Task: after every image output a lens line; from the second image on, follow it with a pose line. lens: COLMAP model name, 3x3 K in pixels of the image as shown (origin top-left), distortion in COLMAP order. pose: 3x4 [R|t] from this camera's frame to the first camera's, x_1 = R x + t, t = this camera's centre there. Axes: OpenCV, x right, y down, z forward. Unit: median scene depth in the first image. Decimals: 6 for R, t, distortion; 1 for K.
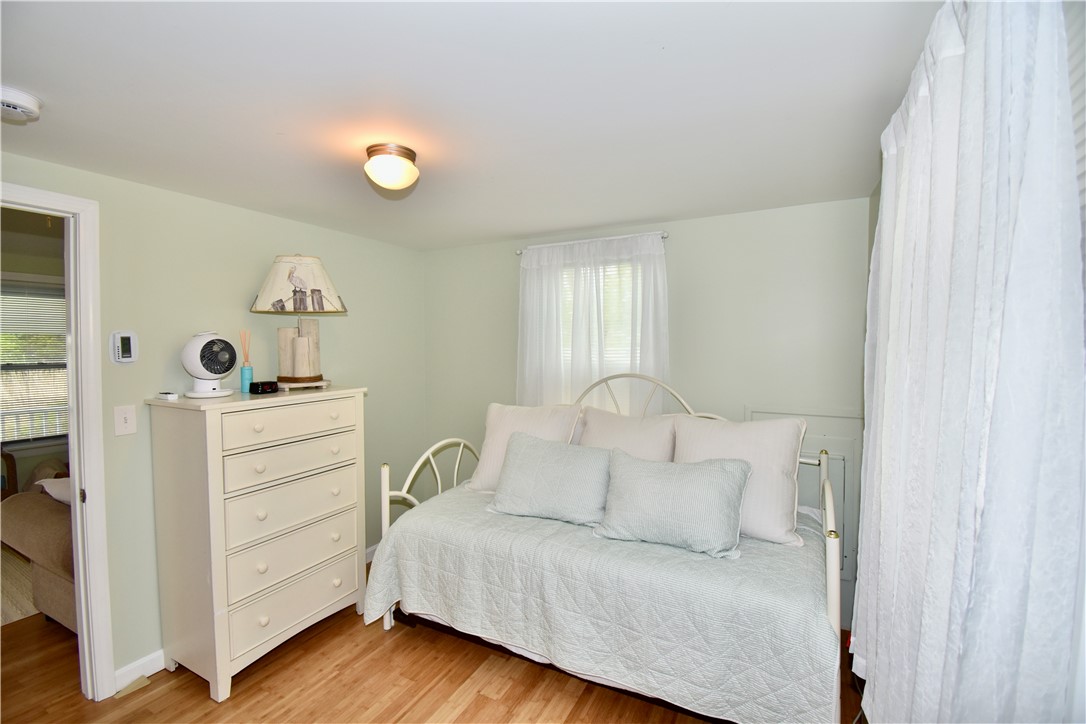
lens RADIAL K [[478.9, 0, 543.7], [0, 478.9, 352.8], [0, 0, 1]] dist [-0.016099, -0.003383]
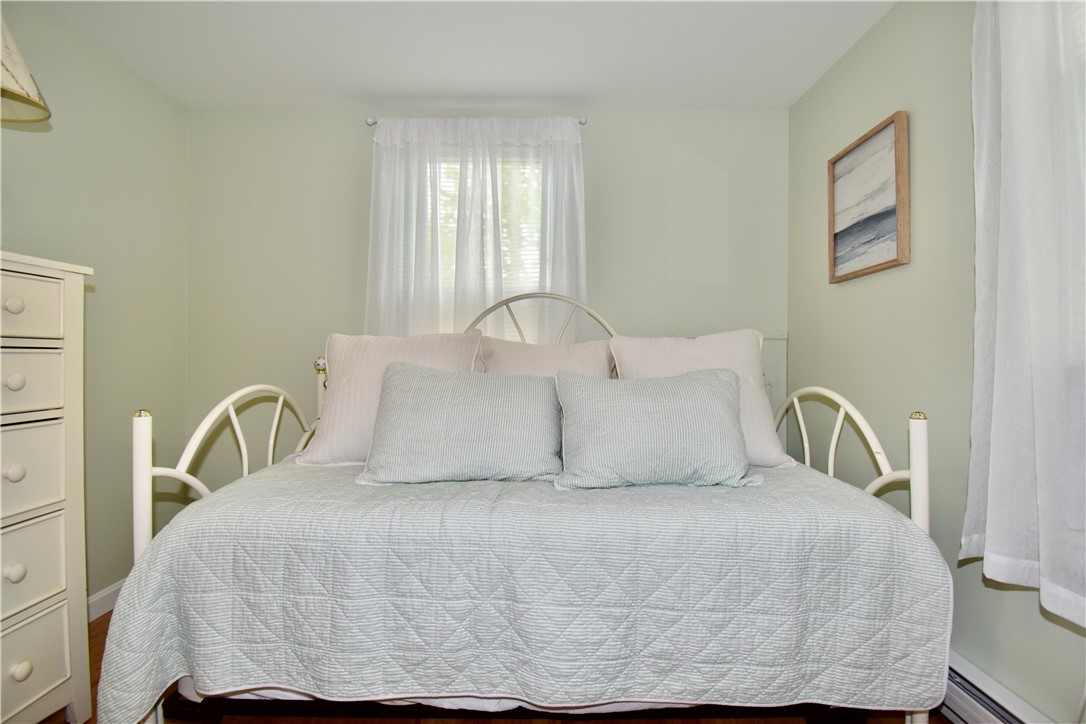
lens RADIAL K [[478.9, 0, 544.1], [0, 478.9, 363.0], [0, 0, 1]] dist [-0.016099, -0.003383]
pose [[0.888329, 0.003453, 0.459194, -0.193661], [0.003515, 0.999891, -0.014318, 0.197670], [-0.459194, 0.014333, 0.888221, 0.383443]]
